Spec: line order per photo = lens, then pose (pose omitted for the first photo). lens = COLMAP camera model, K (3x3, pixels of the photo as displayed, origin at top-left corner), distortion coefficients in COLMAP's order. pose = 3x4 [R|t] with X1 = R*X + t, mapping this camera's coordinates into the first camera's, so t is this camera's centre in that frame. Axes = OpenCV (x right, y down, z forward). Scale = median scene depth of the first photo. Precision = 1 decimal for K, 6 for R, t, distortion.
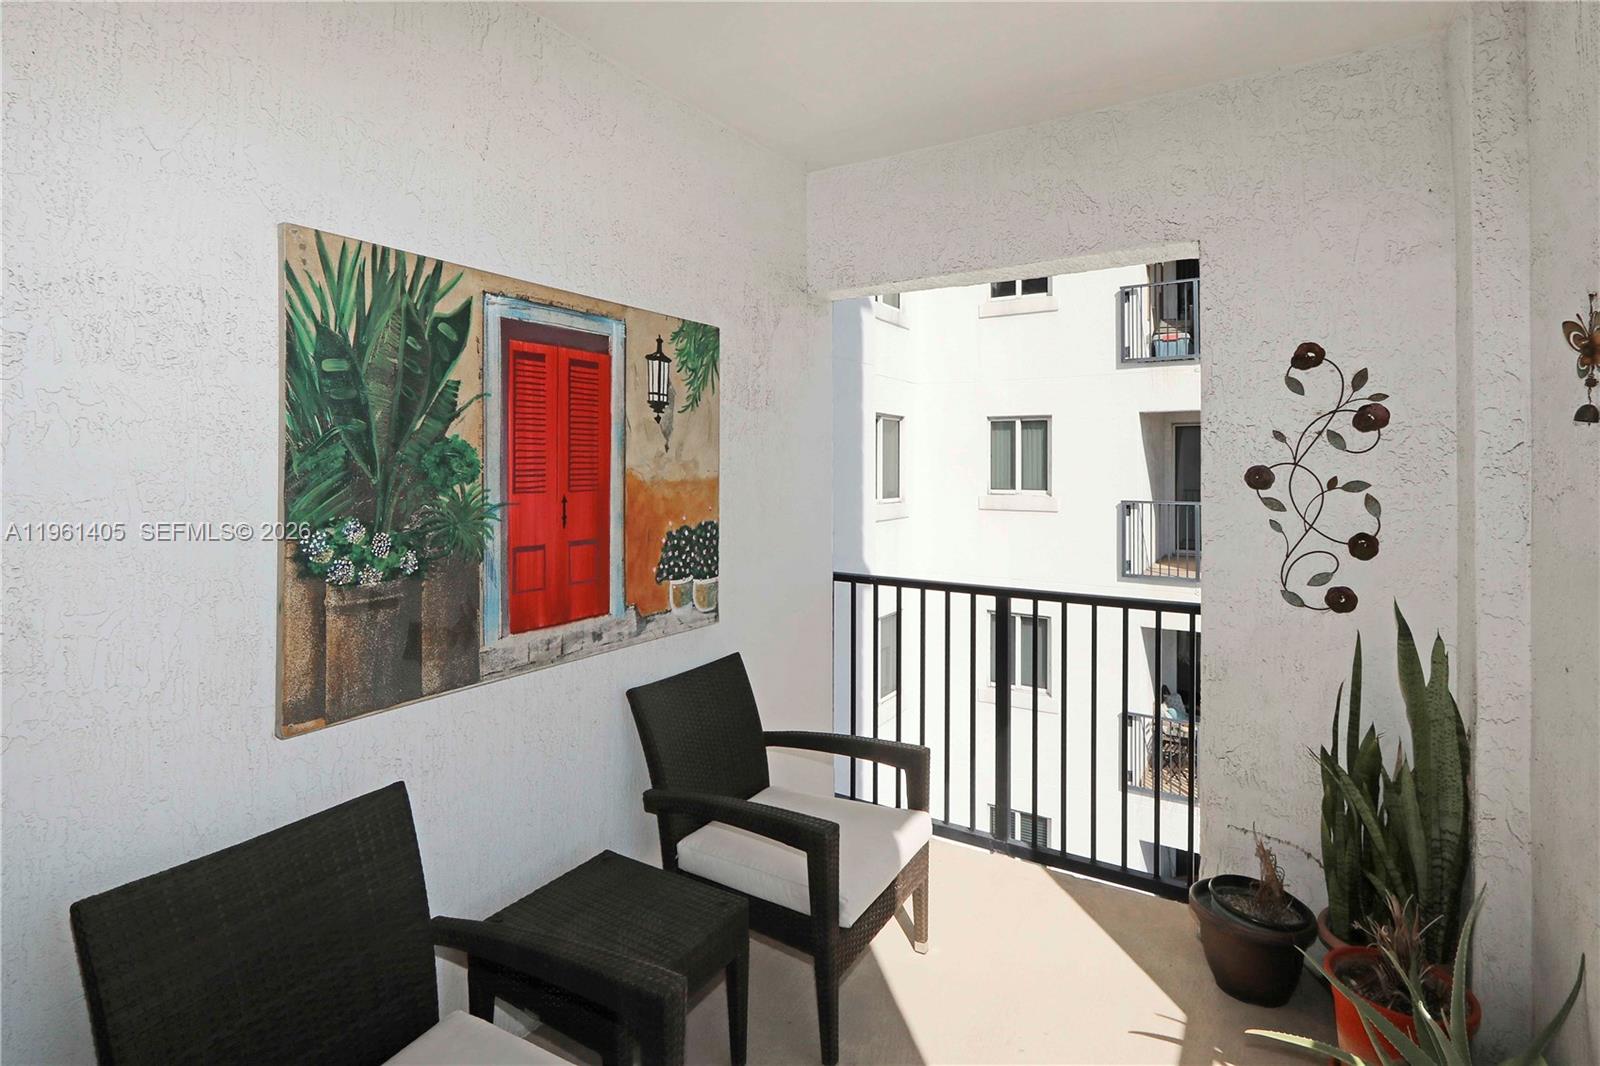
lens RADIAL K [[804.6, 0, 754.0], [0, 804.6, 459.9], [0, 0, 1]] dist [-0.004392, -0.000301]
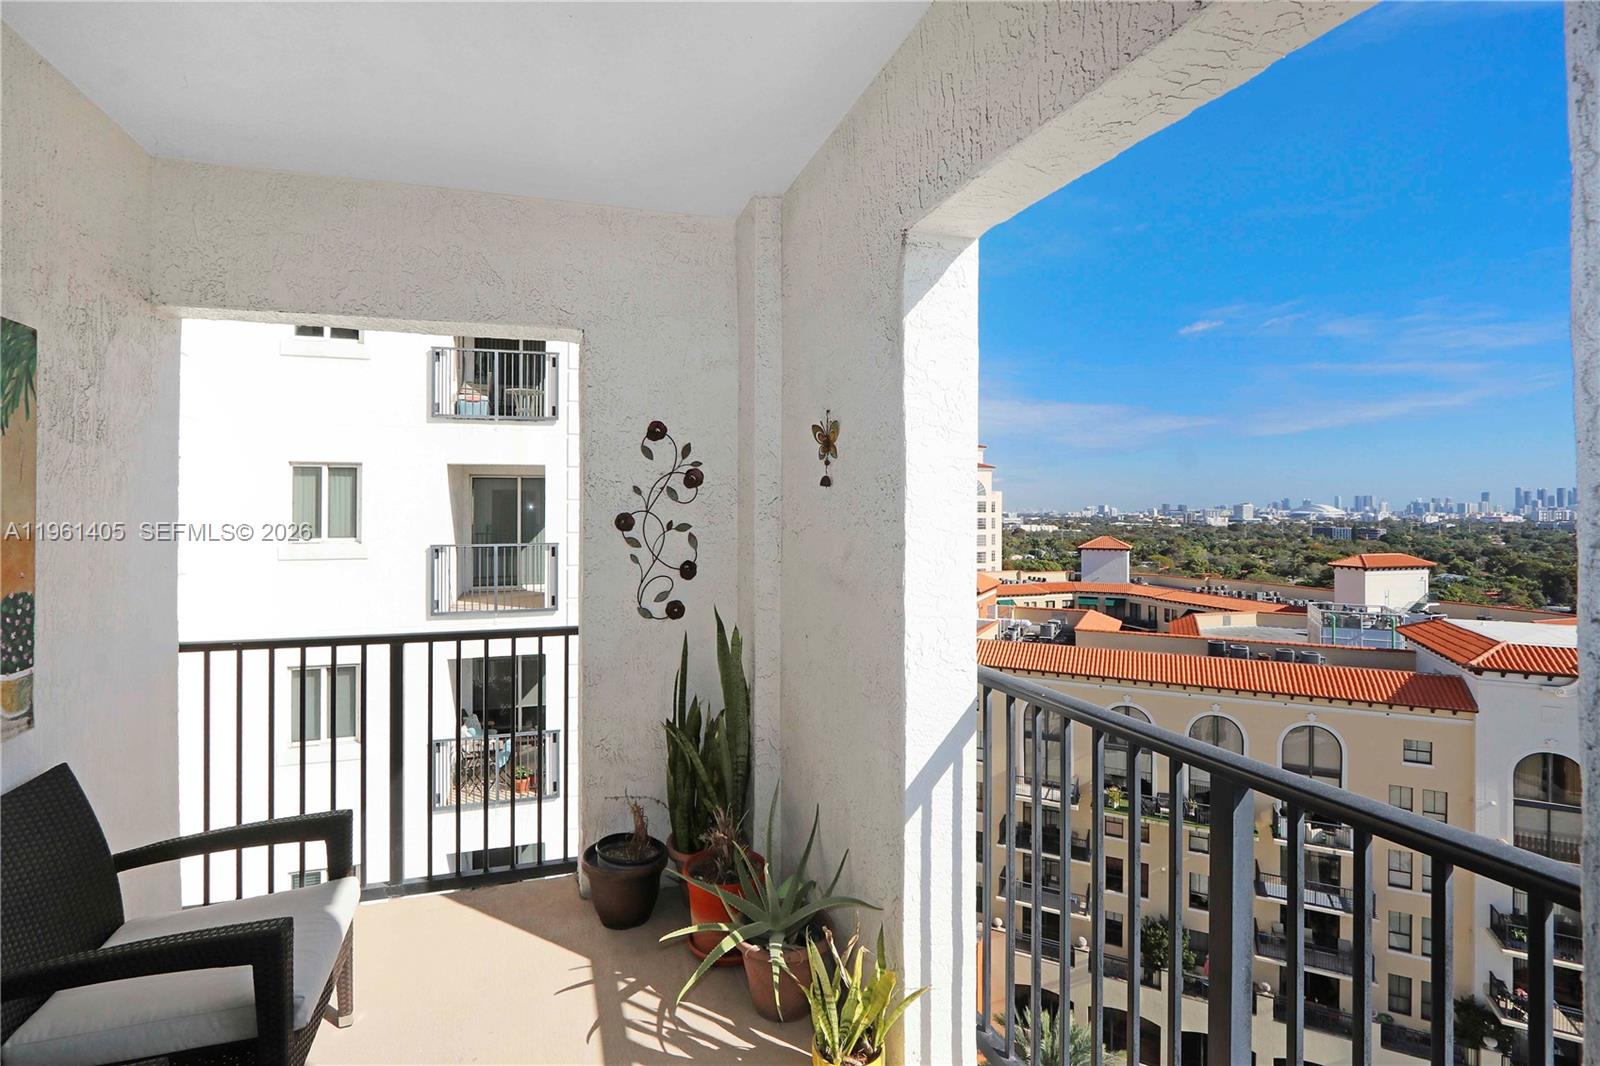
lens RADIAL K [[754.1, 0, 766.6], [0, 754.1, 508.1], [0, 0, 1]] dist [-0.013605, 0.001066]
pose [[0.638452, -0.000623, 0.769661, -0.146445], [-0.000410, 0.999999, 0.001150, -0.001797], [-0.769661, -0.001049, 0.638452, 0.048137]]
